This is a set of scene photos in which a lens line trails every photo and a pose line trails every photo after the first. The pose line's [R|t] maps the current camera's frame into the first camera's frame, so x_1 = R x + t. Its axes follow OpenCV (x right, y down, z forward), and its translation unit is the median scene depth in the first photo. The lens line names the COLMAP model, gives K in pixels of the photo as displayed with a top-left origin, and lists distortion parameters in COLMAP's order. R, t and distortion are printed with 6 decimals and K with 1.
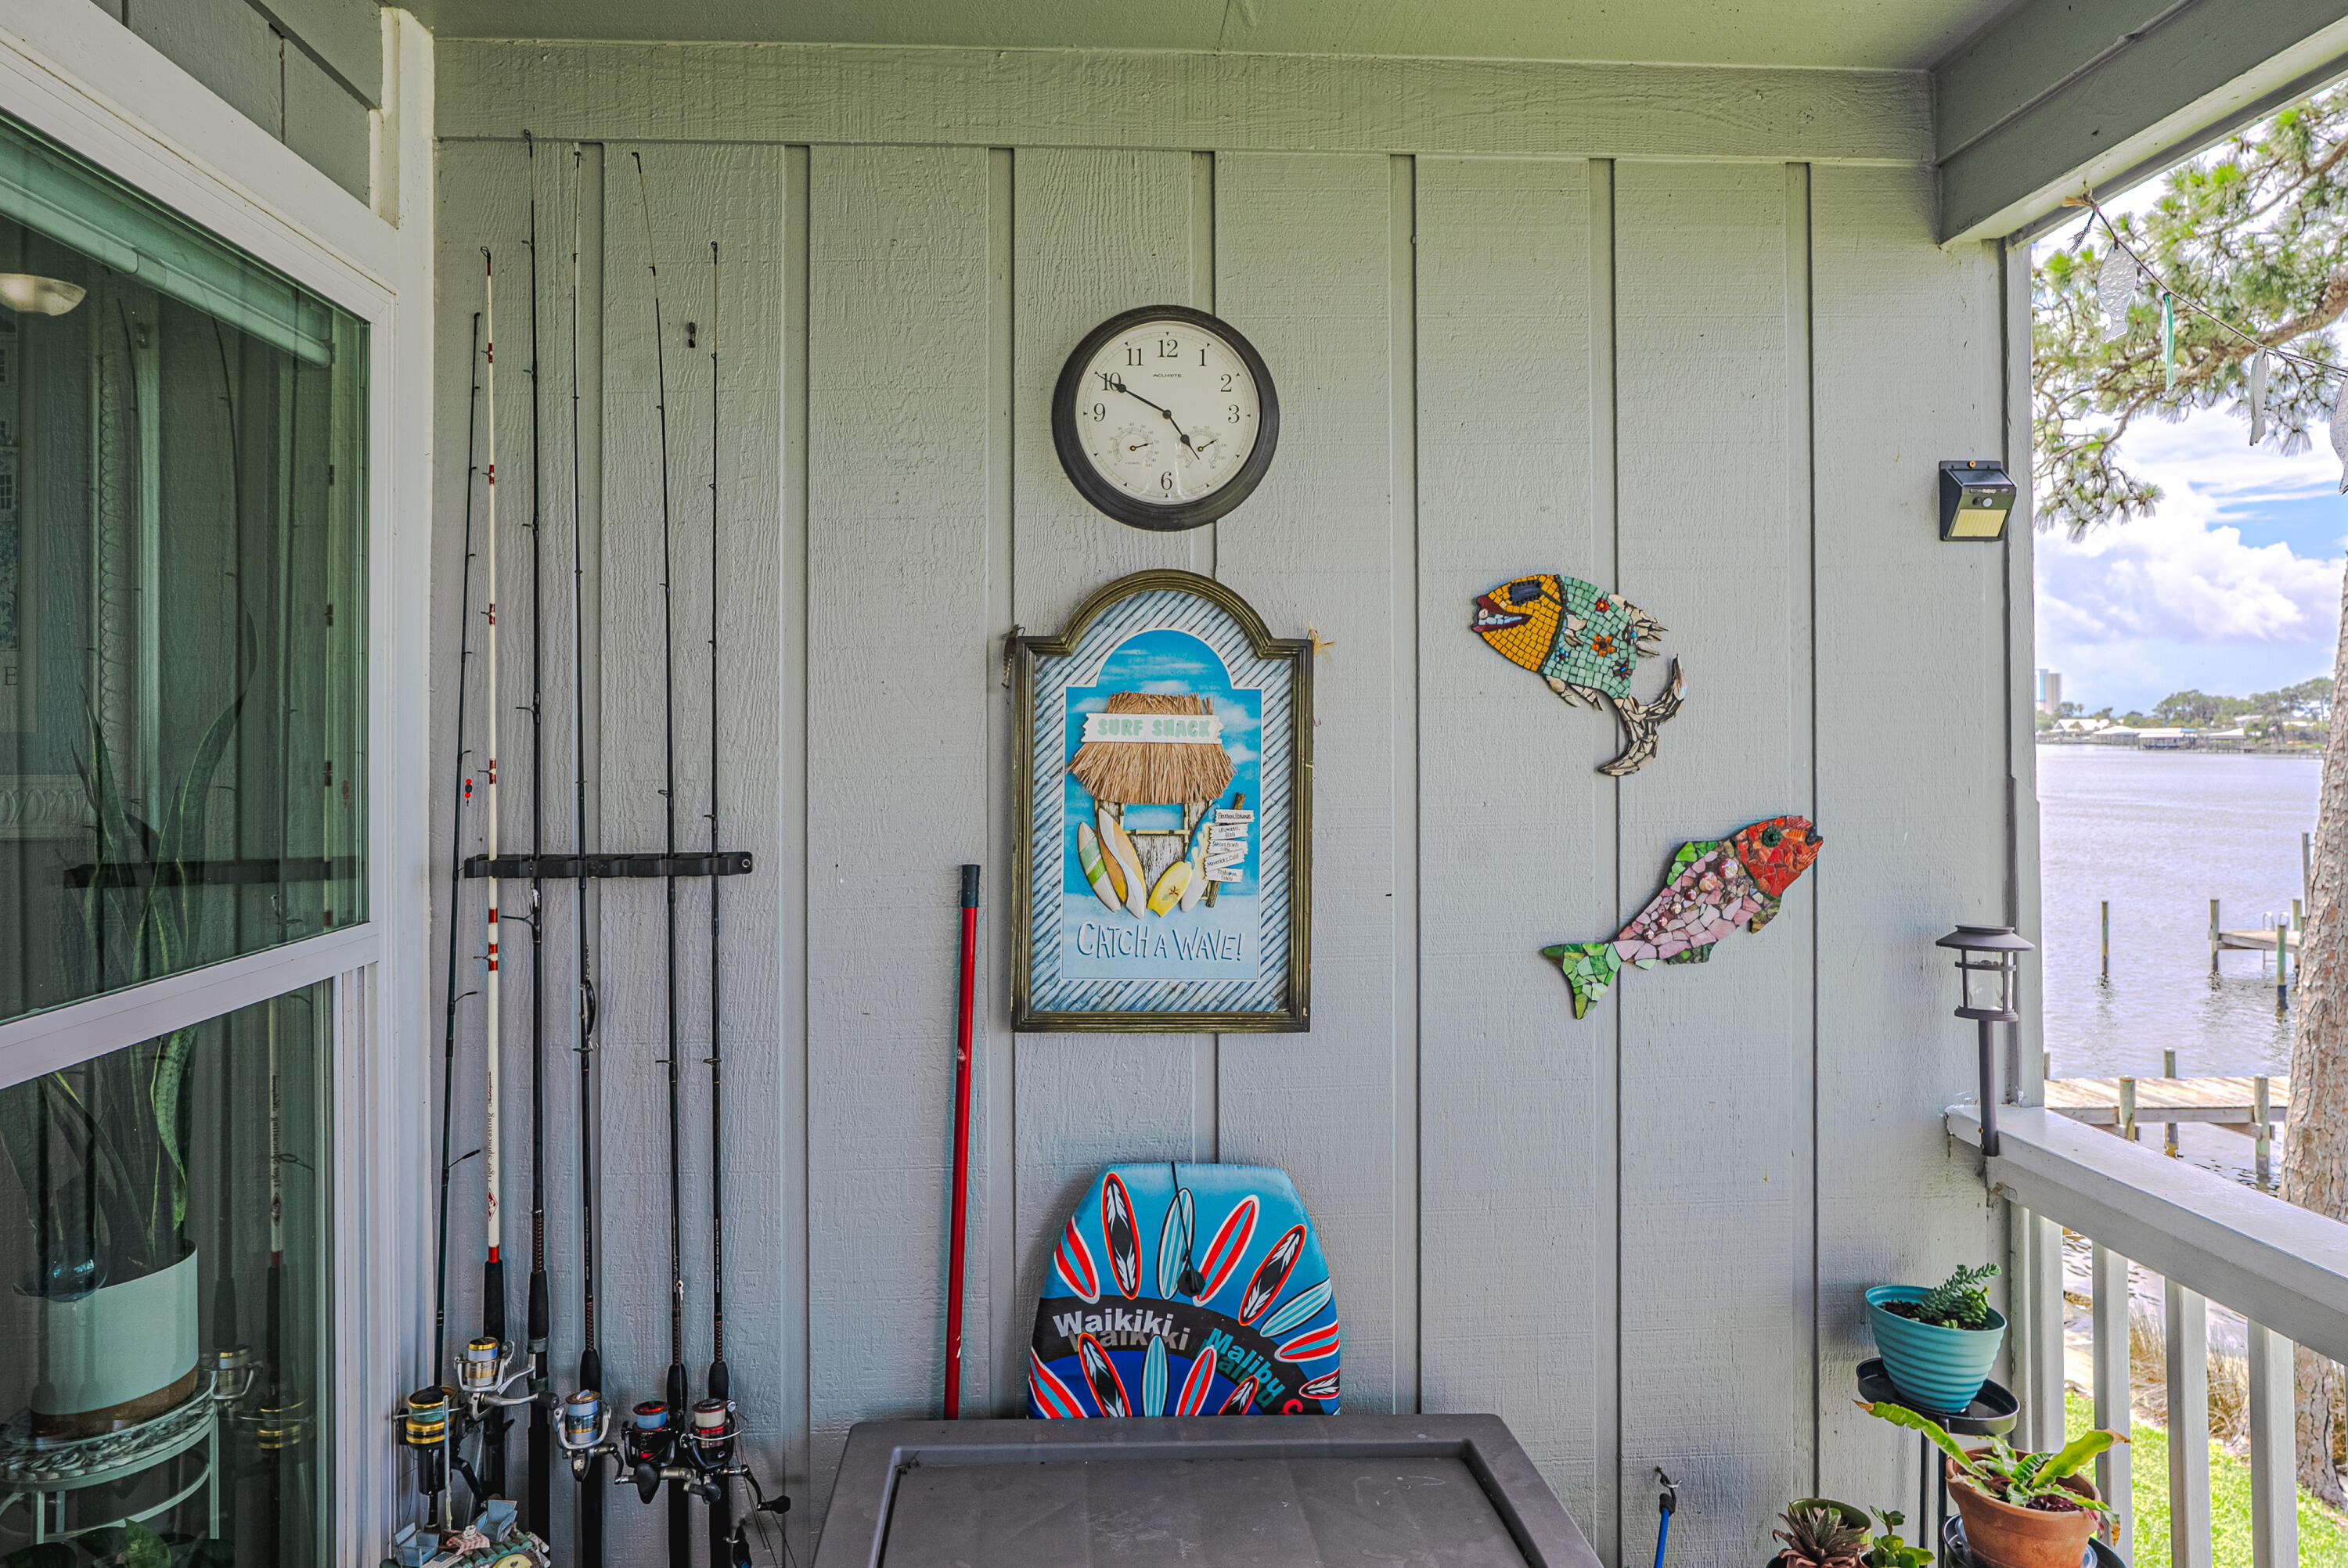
lens RADIAL K [[1489.0, 0, 1085.4], [0, 1489.0, 710.5], [0, 0, 1]] dist [-0.041627, 0.024820]
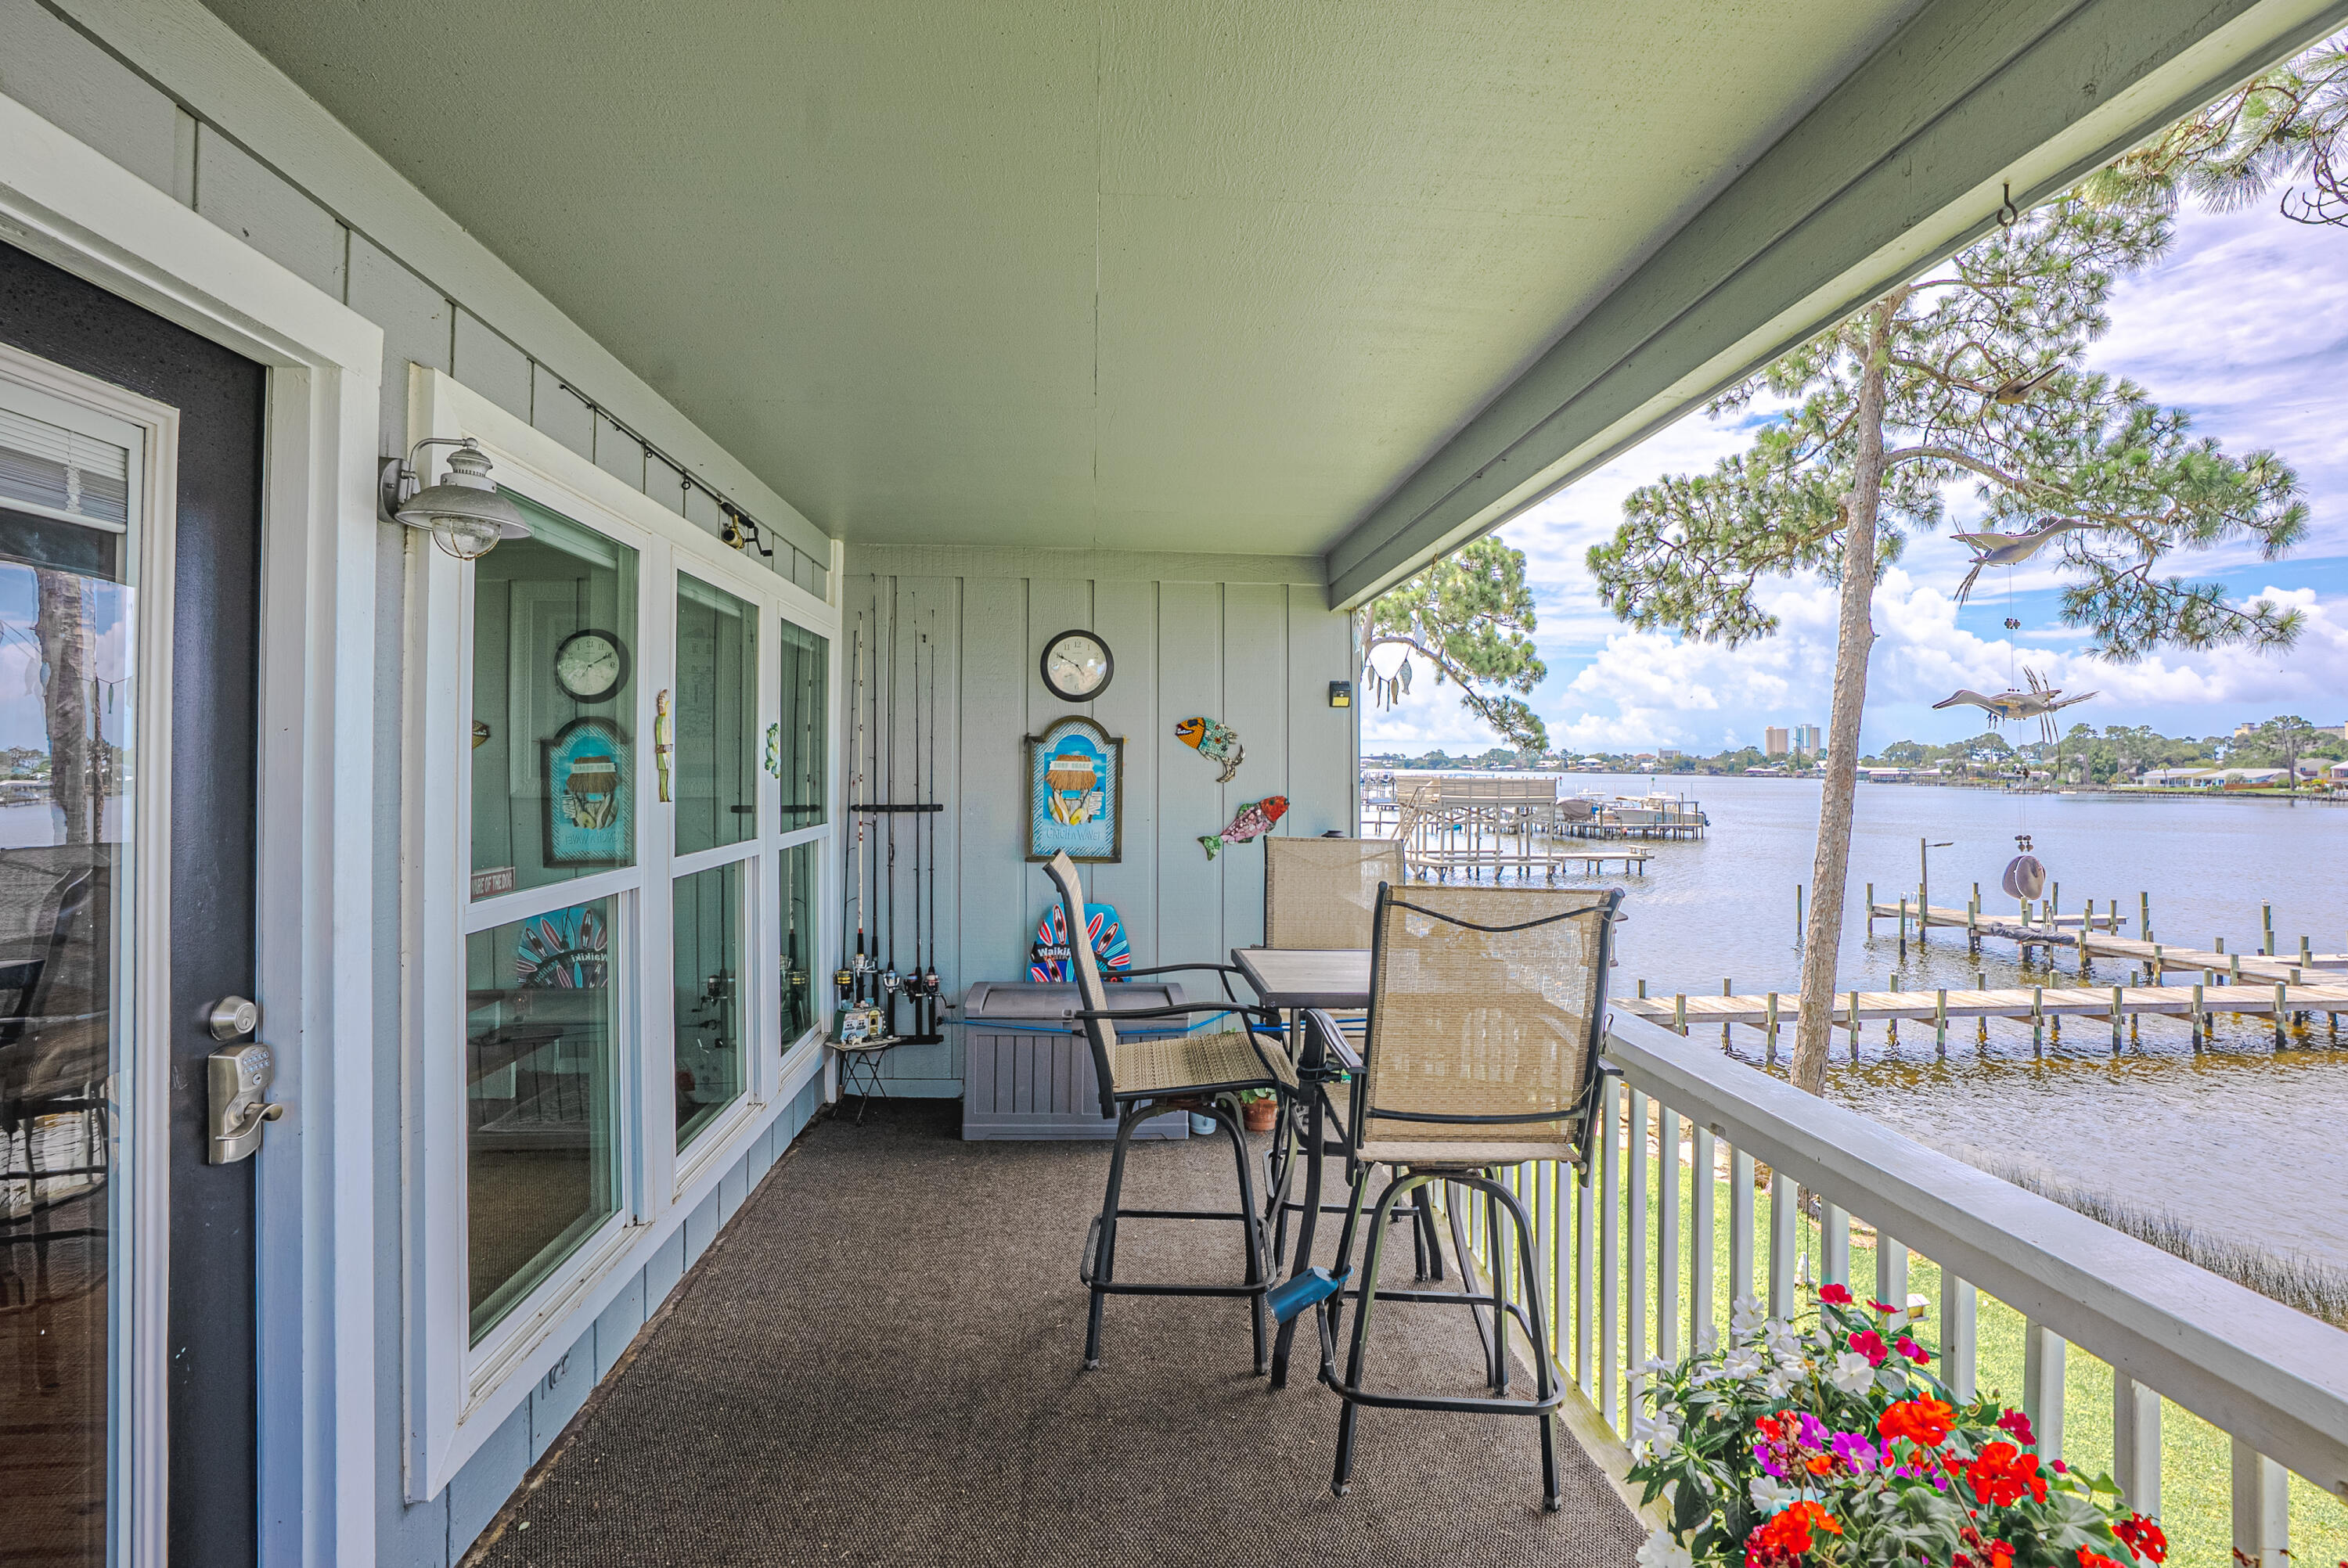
lens RADIAL K [[1116.1, 0, 1178.4], [0, 1116.1, 740.3], [0, 0, 1]] dist [-0.058336, 0.027061]
pose [[0.998554, 0.009003, 0.053002, 0.144506], [-0.008594, 0.999932, -0.007930, -0.025332], [-0.053070, 0.007463, 0.998563, -1.362012]]
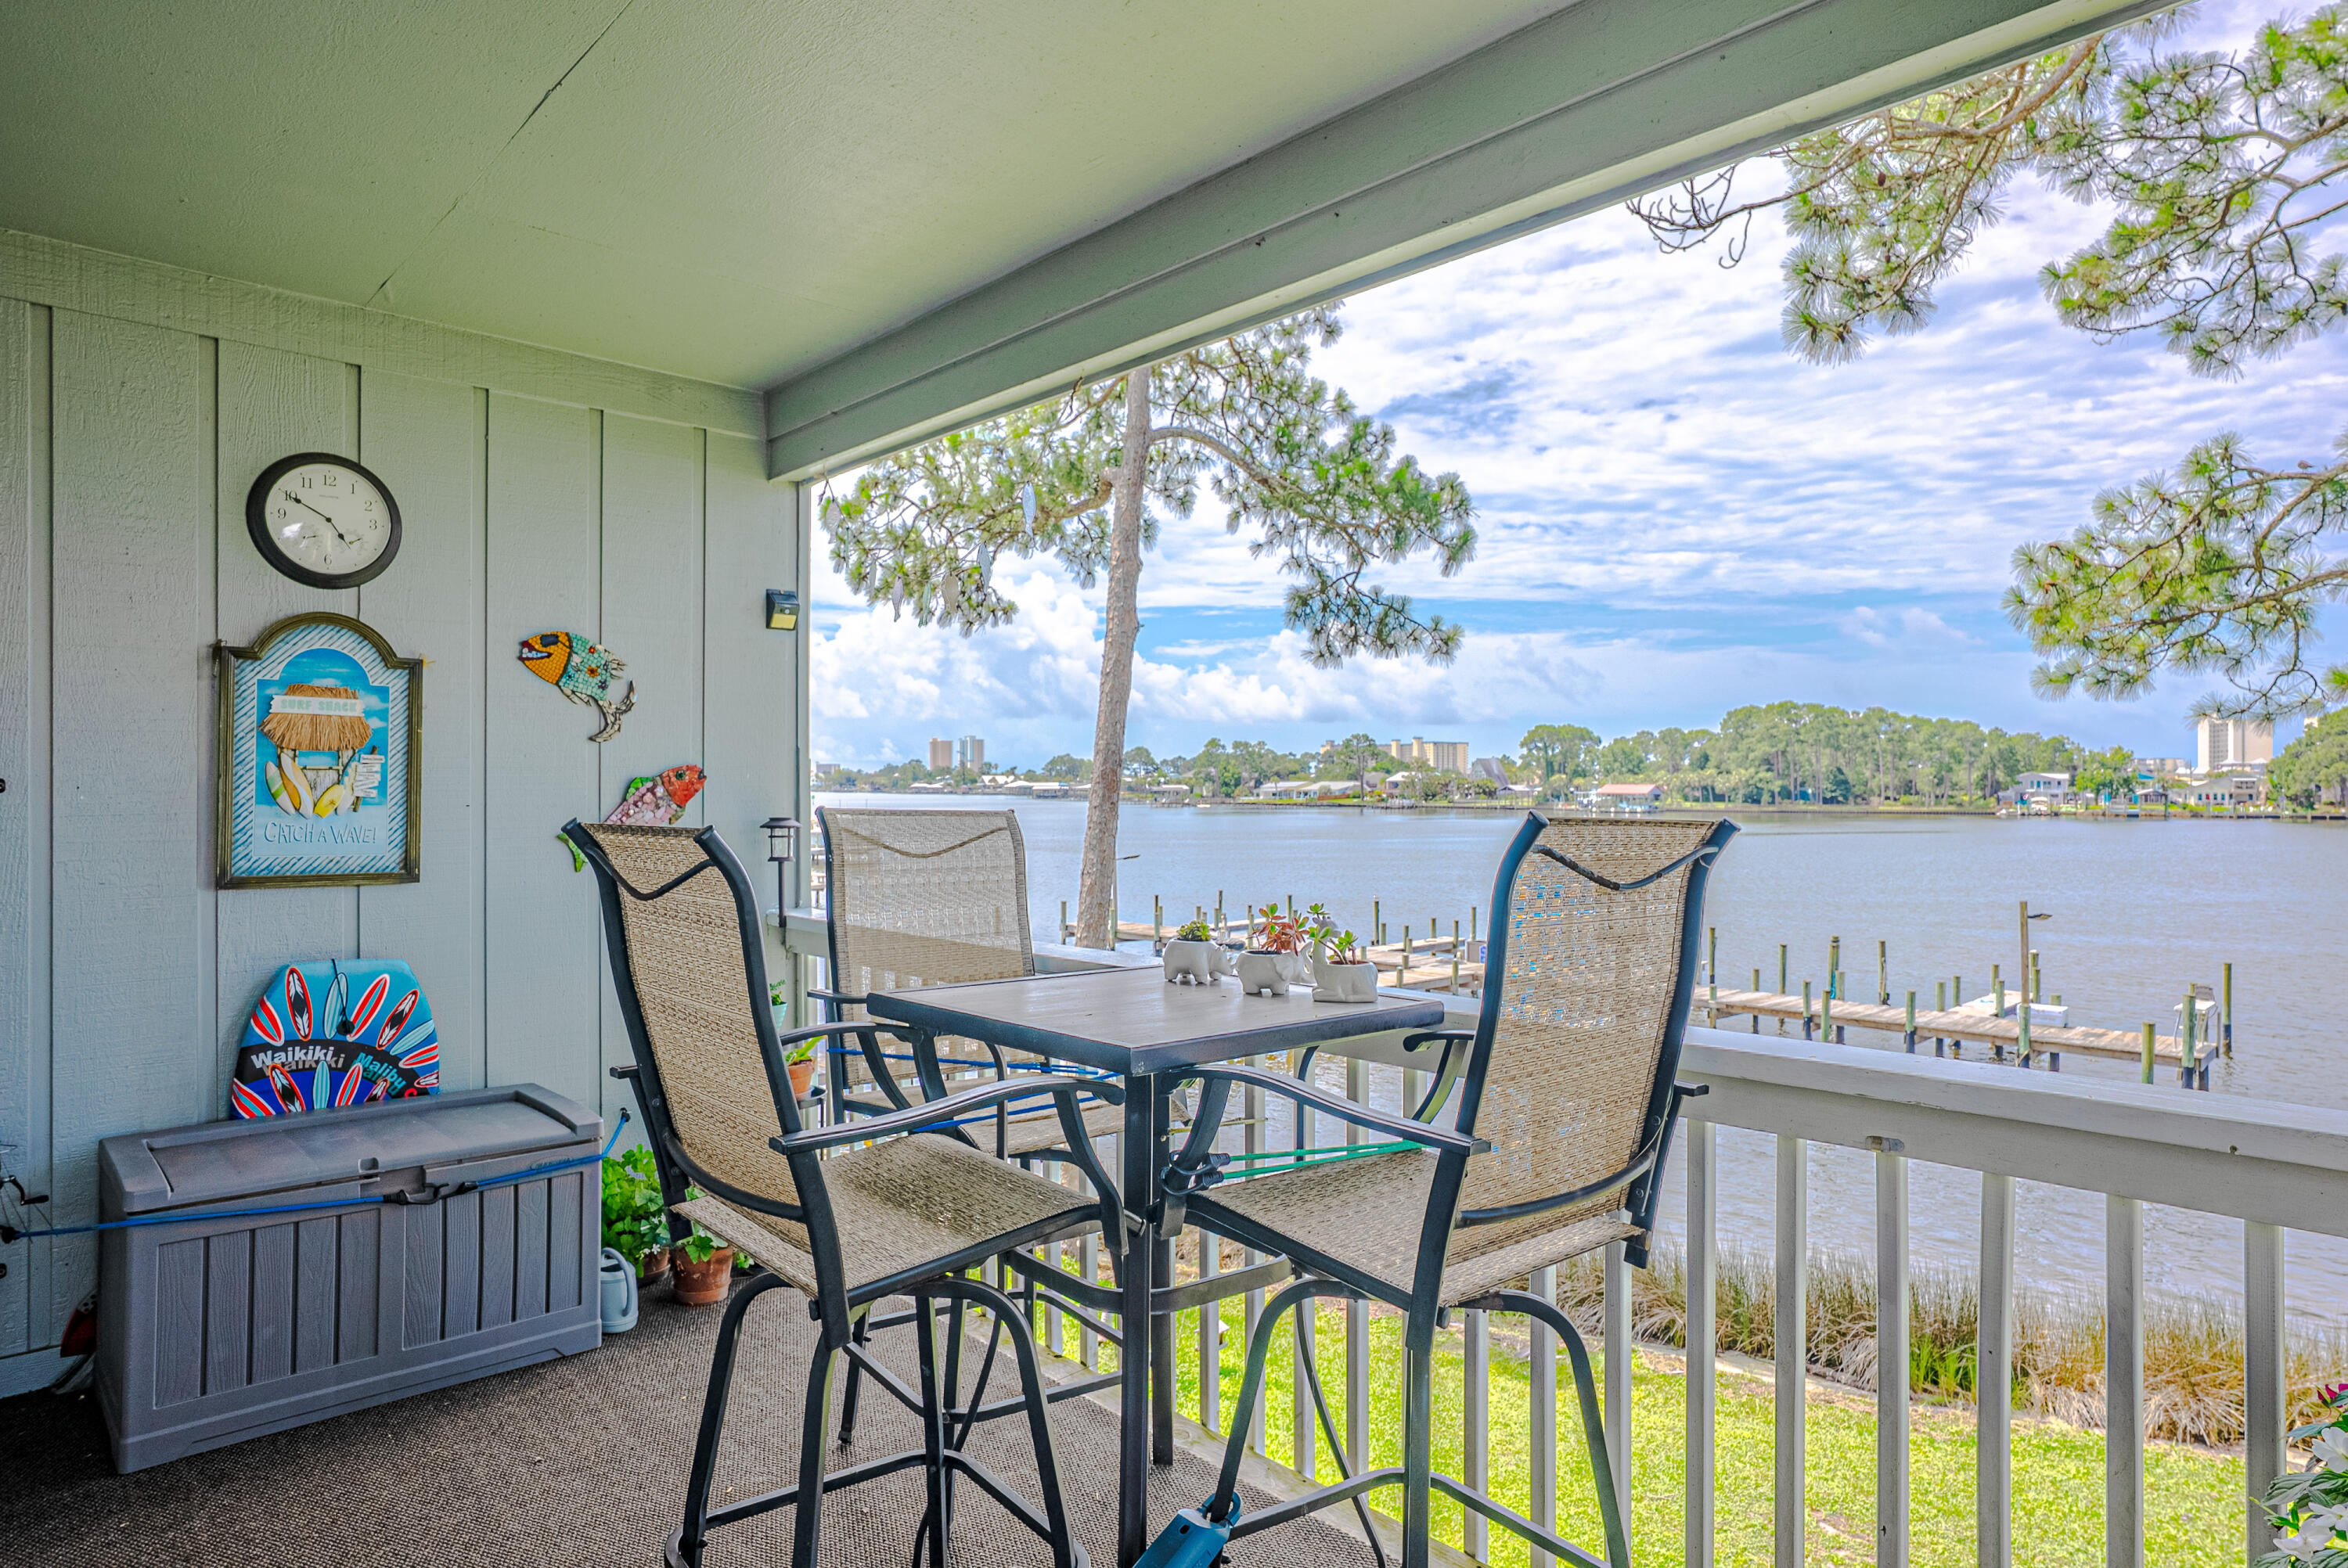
lens RADIAL K [[1370.1, 0, 1154.4], [0, 1370.1, 778.8], [0, 0, 1]] dist [-0.042020, 0.037582]
pose [[0.758687, 0.004477, 0.651439, -0.234791], [-0.010779, 0.999926, 0.005682, 0.075159], [-0.651366, -0.011332, 0.758679, -0.777789]]
